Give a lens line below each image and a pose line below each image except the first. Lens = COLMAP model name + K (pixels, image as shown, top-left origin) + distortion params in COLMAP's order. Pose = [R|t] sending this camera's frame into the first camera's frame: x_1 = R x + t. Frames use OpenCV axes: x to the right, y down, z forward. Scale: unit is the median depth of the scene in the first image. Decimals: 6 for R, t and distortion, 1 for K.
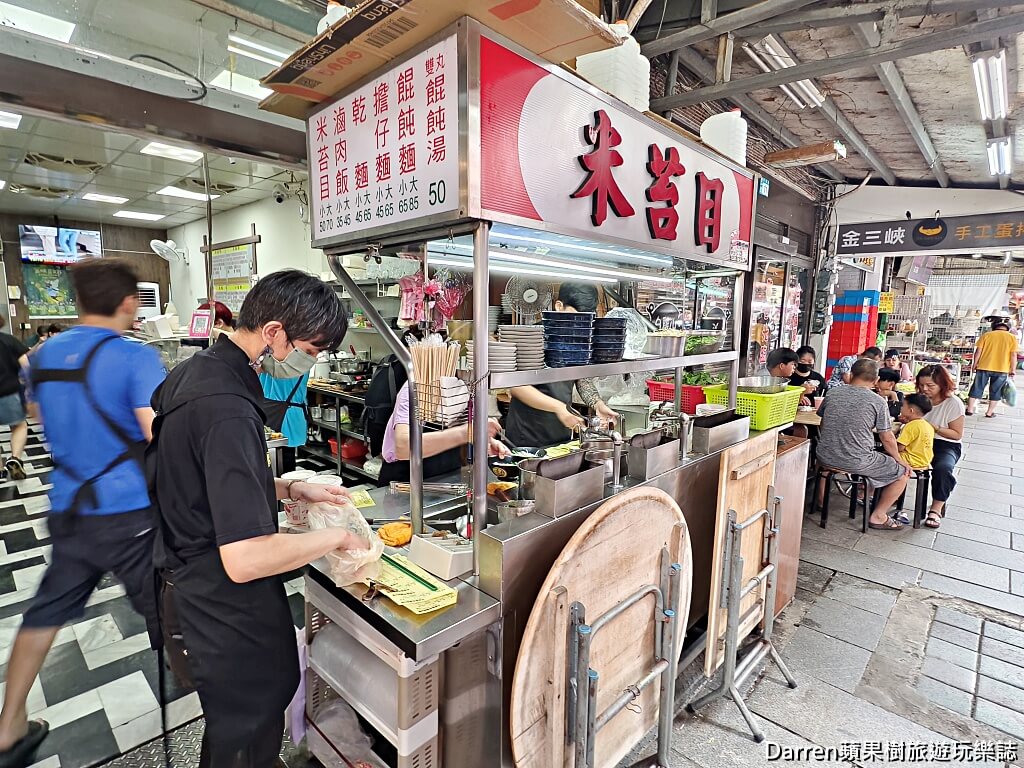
lens RADIAL K [[525.4, 0, 520.4], [0, 525.4, 386.7], [0, 0, 1]] dist [-0.005616, -0.000926]
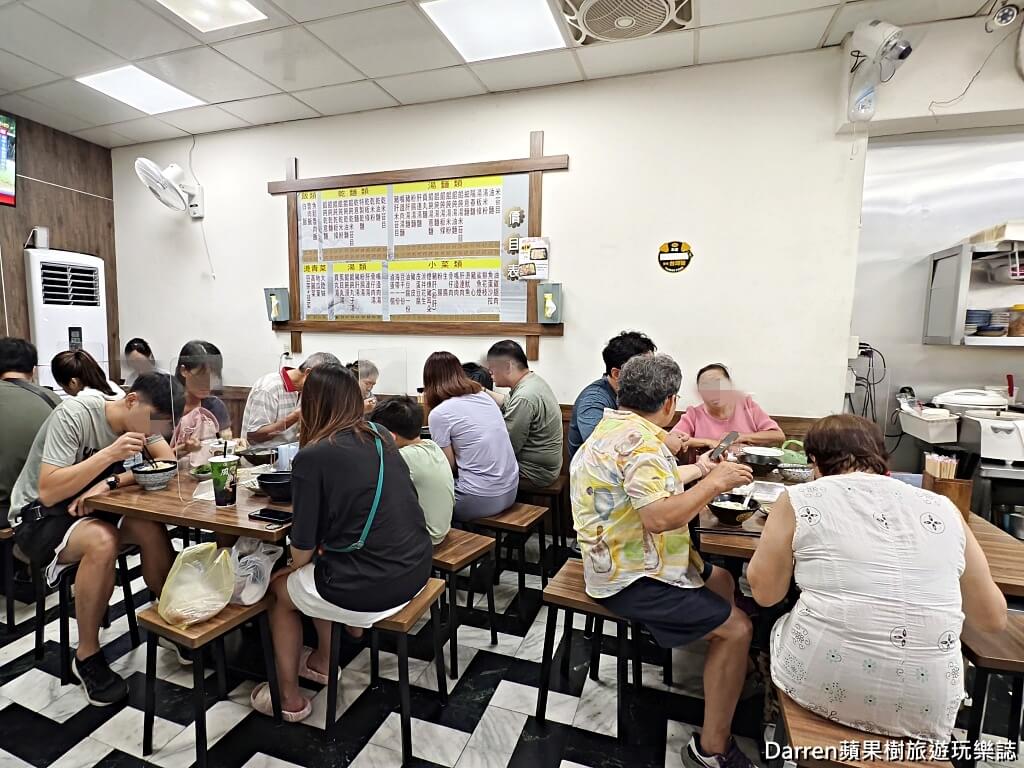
lens RADIAL K [[525.4, 0, 480.2], [0, 525.4, 391.1], [0, 0, 1]] dist [-0.005616, -0.000926]
pose [[0.921667, -0.057312, 0.383725, -0.730592], [0.060097, 0.998181, 0.004739, -0.073619], [-0.383298, 0.018693, 0.923435, 0.555508]]
